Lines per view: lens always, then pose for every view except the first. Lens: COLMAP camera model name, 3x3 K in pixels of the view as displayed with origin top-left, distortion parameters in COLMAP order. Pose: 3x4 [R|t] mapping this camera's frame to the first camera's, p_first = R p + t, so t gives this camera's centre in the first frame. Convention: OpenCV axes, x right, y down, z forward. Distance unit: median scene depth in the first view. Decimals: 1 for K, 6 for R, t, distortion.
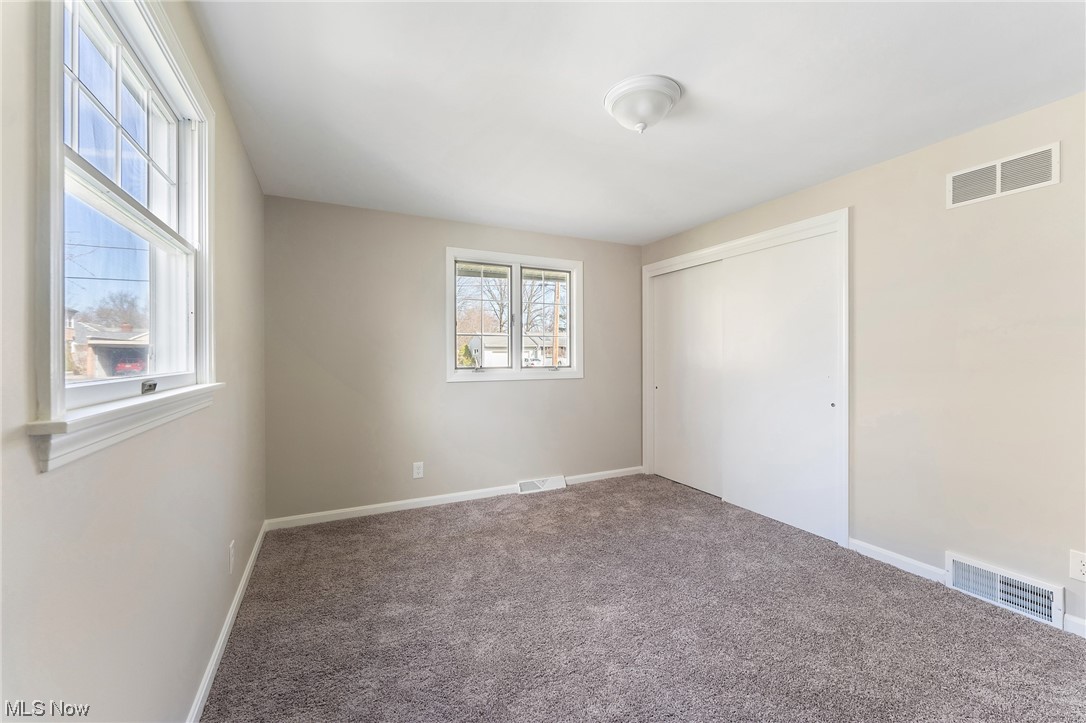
lens RADIAL K [[438.5, 0, 539.5], [0, 438.5, 353.3], [0, 0, 1]] dist [0.000762, -0.000490]
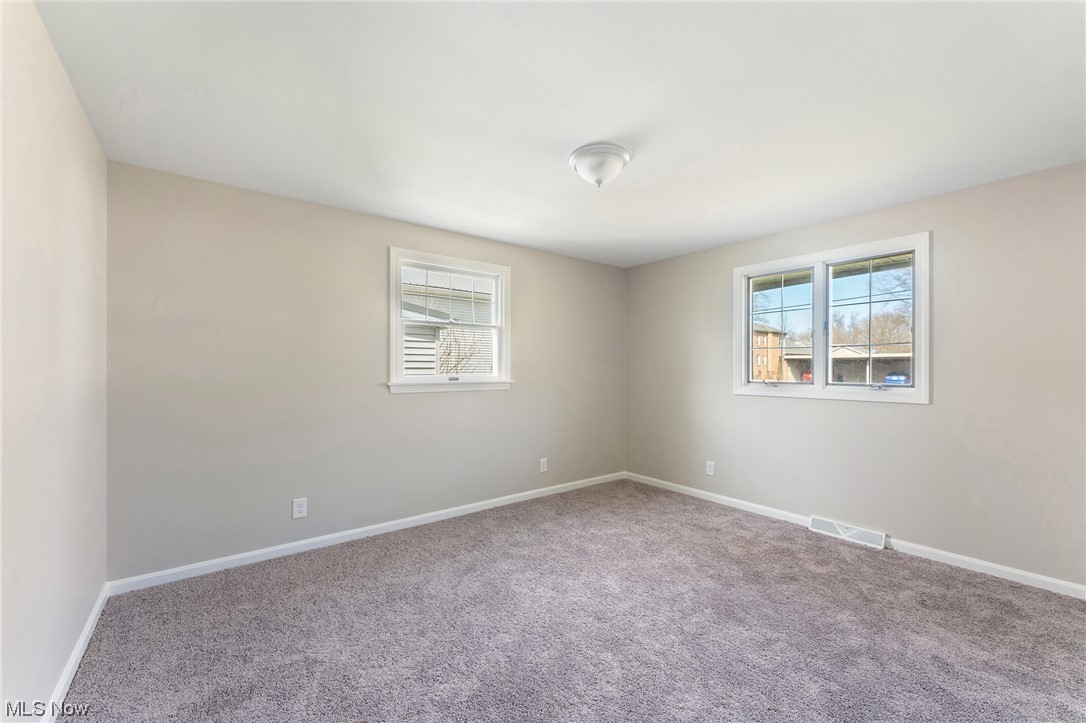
lens RADIAL K [[438.5, 0, 536.6], [0, 438.5, 368.1], [0, 0, 1]] dist [0.000762, -0.000490]
pose [[0.188284, 0.004152, -0.982106, 0.749085], [0.002302, 0.999986, 0.004669, -0.004249], [0.982112, -0.003140, 0.188272, 0.324728]]
